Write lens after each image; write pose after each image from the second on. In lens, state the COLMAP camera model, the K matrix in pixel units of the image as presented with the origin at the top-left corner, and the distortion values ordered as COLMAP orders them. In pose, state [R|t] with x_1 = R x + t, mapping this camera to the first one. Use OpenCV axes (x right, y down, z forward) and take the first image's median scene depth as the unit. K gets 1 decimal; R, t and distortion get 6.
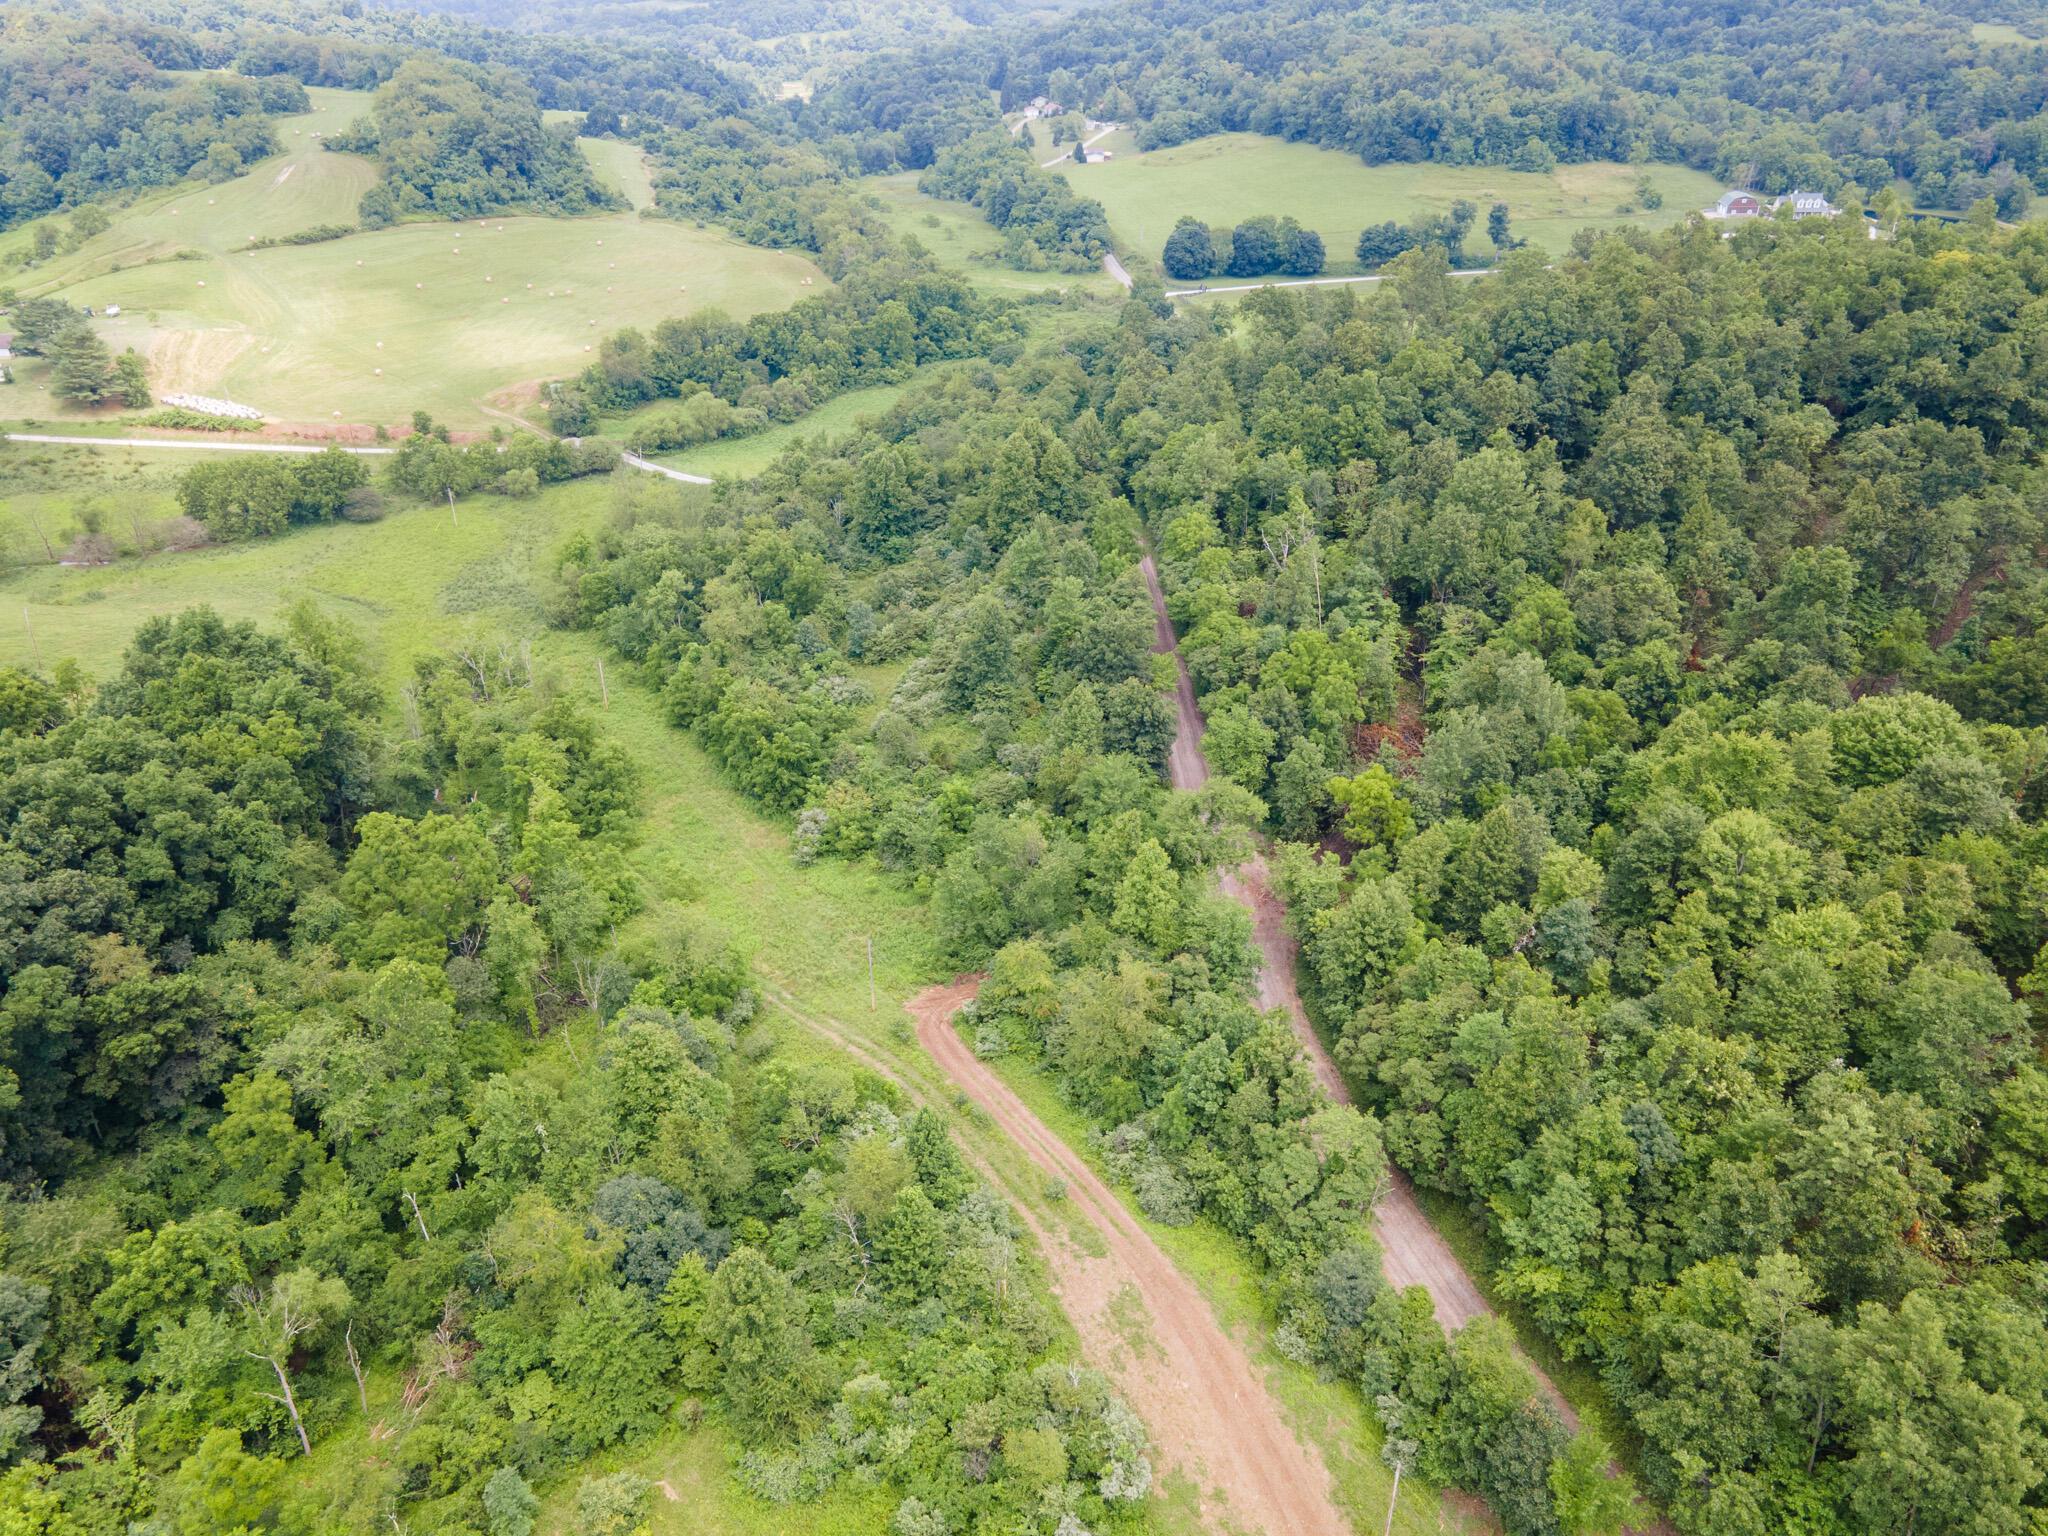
lens RADIAL K [[1481.9, 0, 1020.7], [0, 1481.9, 772.5], [0, 0, 1]] dist [0.026318, 0.016295]
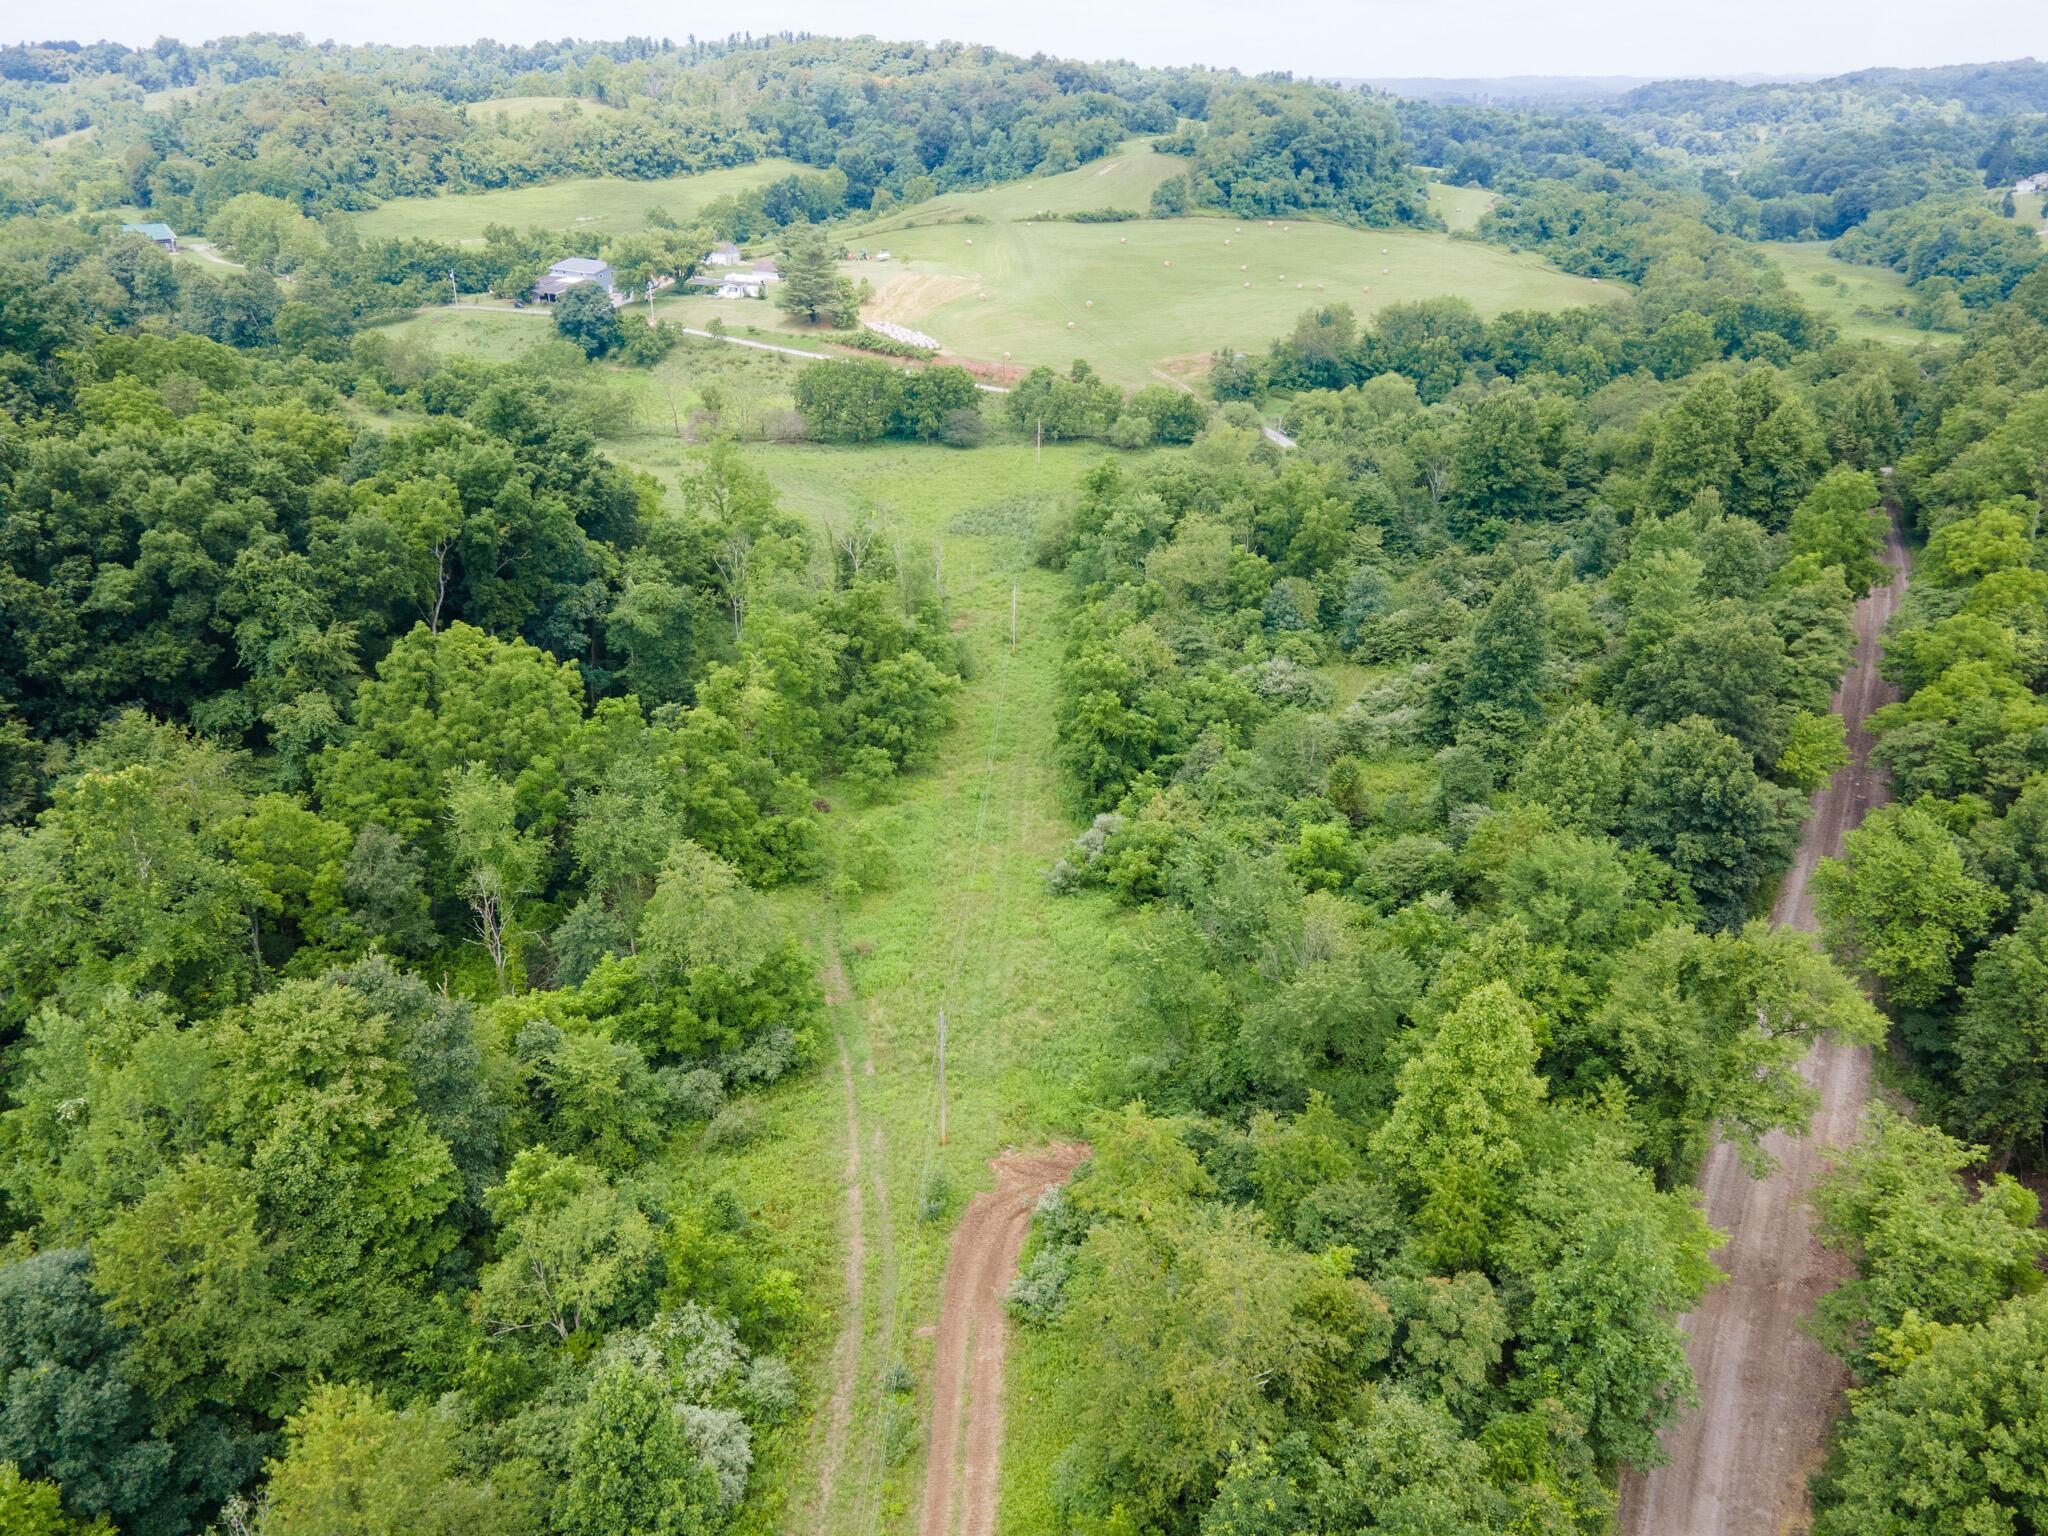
lens RADIAL K [[1481.9, 0, 1031.3], [0, 1481.9, 761.5], [0, 0, 1]] dist [0.026318, 0.016295]
pose [[0.837388, 0.235172, -0.493432, 0.059889], [-0.277109, 0.960759, -0.012369, 0.009246], [0.471161, 0.147092, 0.869696, 0.194831]]
